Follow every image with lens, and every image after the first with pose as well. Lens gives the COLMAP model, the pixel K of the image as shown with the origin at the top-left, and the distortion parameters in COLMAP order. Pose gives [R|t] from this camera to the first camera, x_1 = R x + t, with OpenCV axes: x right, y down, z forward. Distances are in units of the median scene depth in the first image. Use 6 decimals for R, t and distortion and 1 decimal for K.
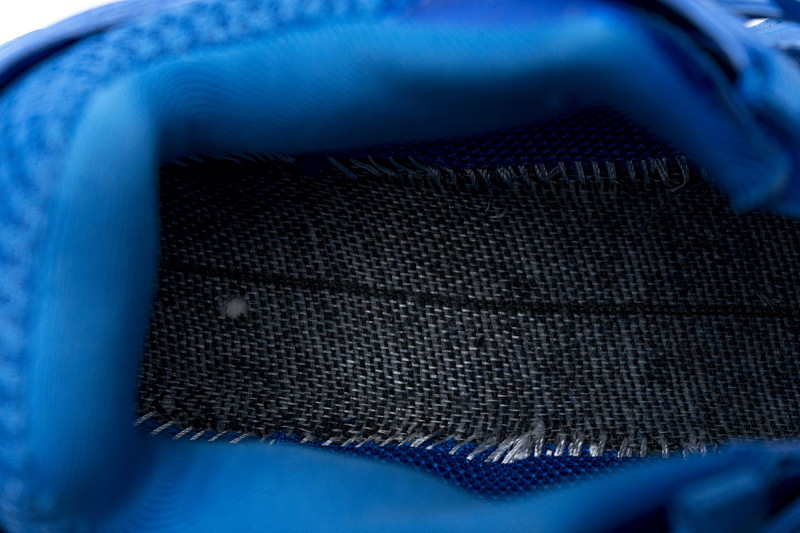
lens RADIAL K [[1559.6, 0, 399.9], [0, 1559.6, 267.0], [0, 0, 1]] dist [-0.004615, 0.000000]
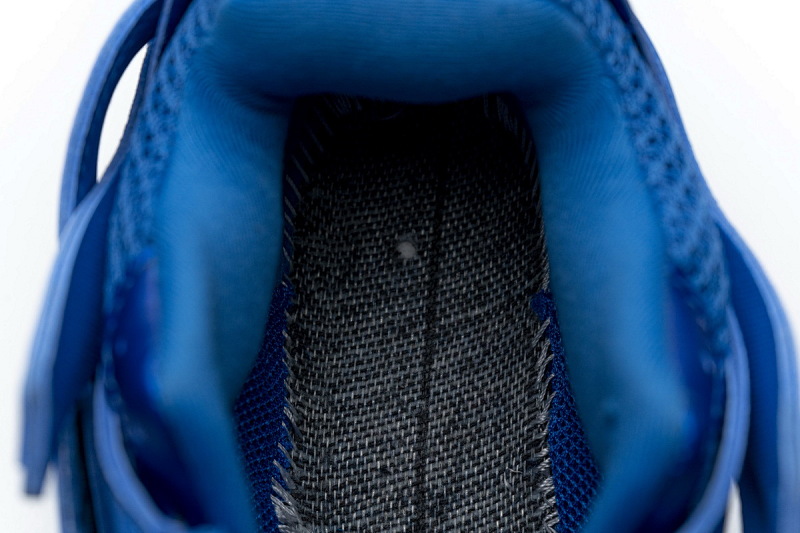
lens RADIAL K [[1559.6, 0, 398.2], [0, 1559.6, 266.2], [0, 0, 1]] dist [-0.004615, 0.000000]
pose [[0.048896, 0.959668, -0.276850, 0.210349], [-0.997728, 0.059793, 0.031052, -0.001776], [0.046353, 0.274703, 0.960411, -0.048548]]
